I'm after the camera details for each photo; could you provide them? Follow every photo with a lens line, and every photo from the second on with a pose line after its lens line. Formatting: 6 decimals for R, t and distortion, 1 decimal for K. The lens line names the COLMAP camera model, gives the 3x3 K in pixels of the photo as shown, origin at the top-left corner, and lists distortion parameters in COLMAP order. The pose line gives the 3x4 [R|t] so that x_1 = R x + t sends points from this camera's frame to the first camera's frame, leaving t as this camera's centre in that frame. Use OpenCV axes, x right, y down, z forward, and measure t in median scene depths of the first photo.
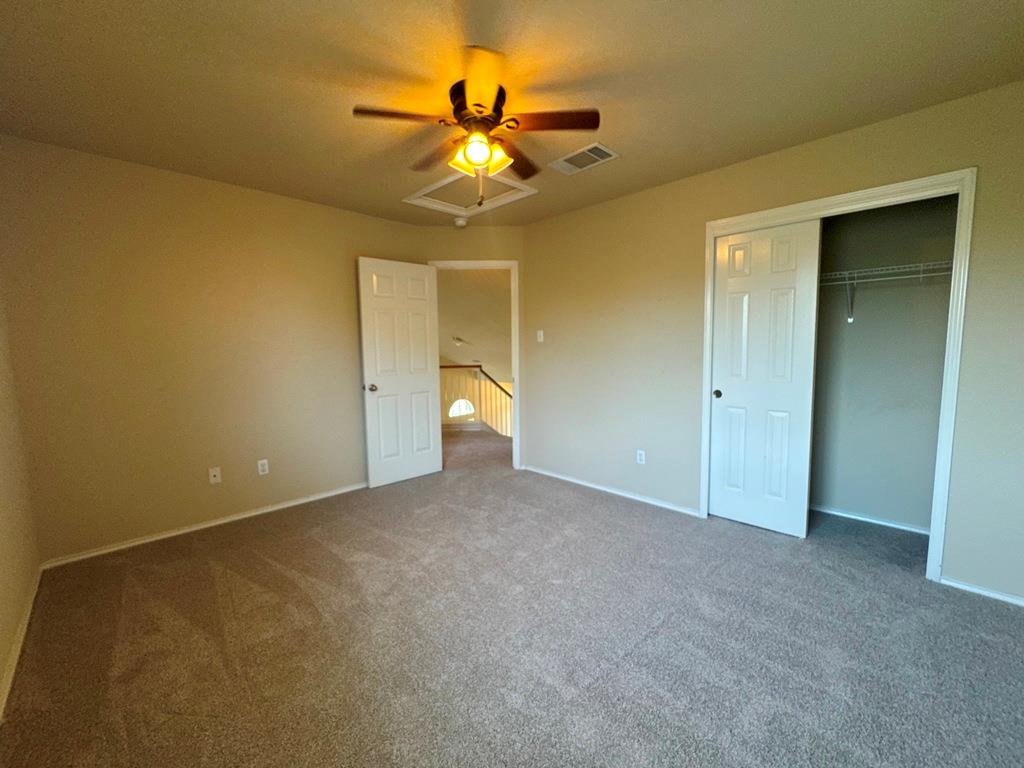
lens RADIAL K [[412.7, 0, 510.2], [0, 412.7, 383.7], [0, 0, 1]] dist [-0.000494, 0.000176]
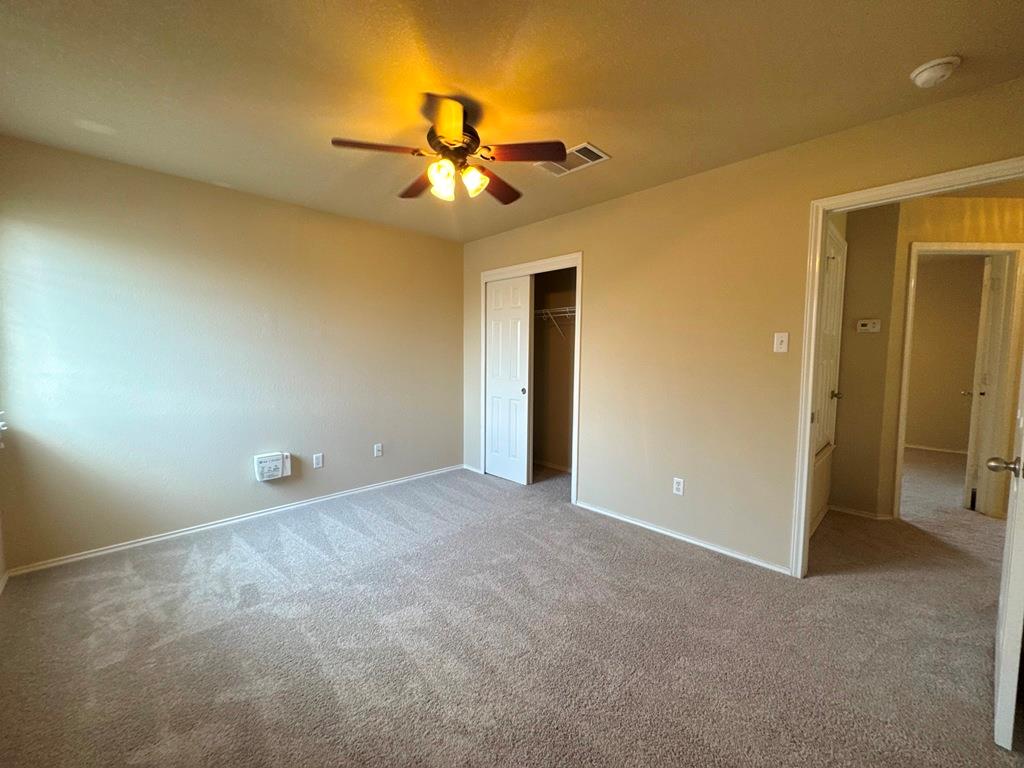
lens RADIAL K [[412.7, 0, 518.5], [0, 412.7, 380.3], [0, 0, 1]] dist [-0.000494, 0.000176]
pose [[0.999835, 0.017566, -0.004723, 0.602954], [-0.017687, 0.999479, -0.027004, 0.032241], [0.004246, 0.027083, 0.999624, -0.453574]]
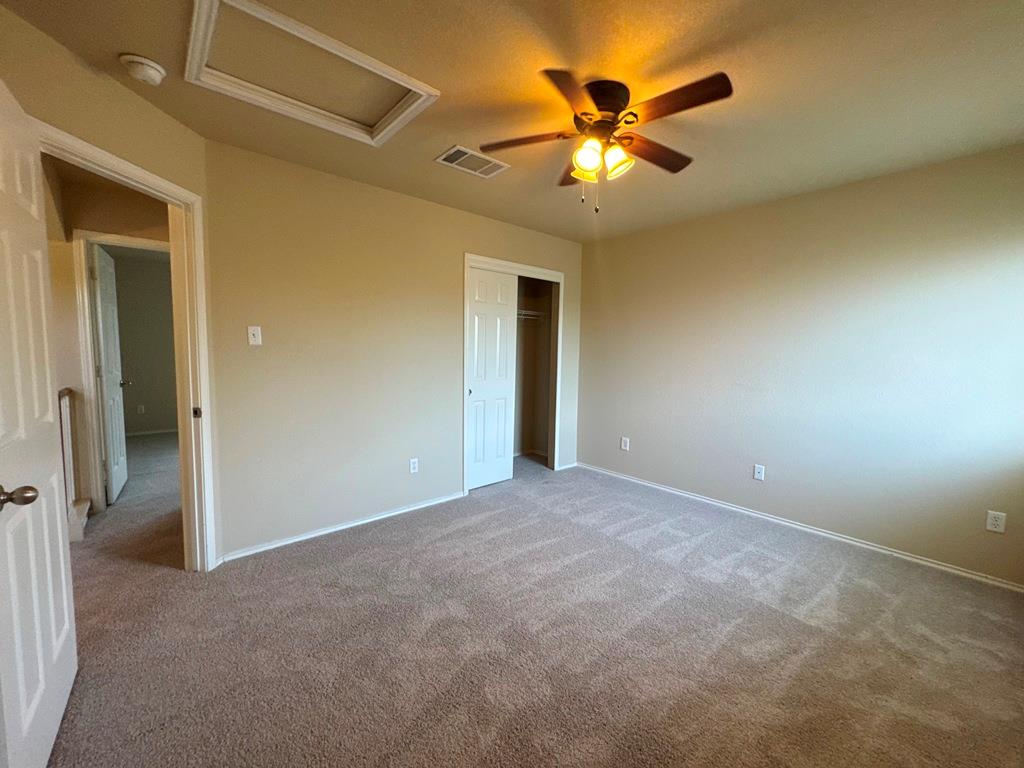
lens RADIAL K [[412.7, 0, 513.8], [0, 412.7, 384.0], [0, 0, 1]] dist [-0.000494, 0.000176]
pose [[0.058921, -0.072076, 0.995657, -0.728172], [0.074181, 0.994949, 0.067634, -0.074916], [-0.995503, 0.069873, 0.063970, 0.780423]]
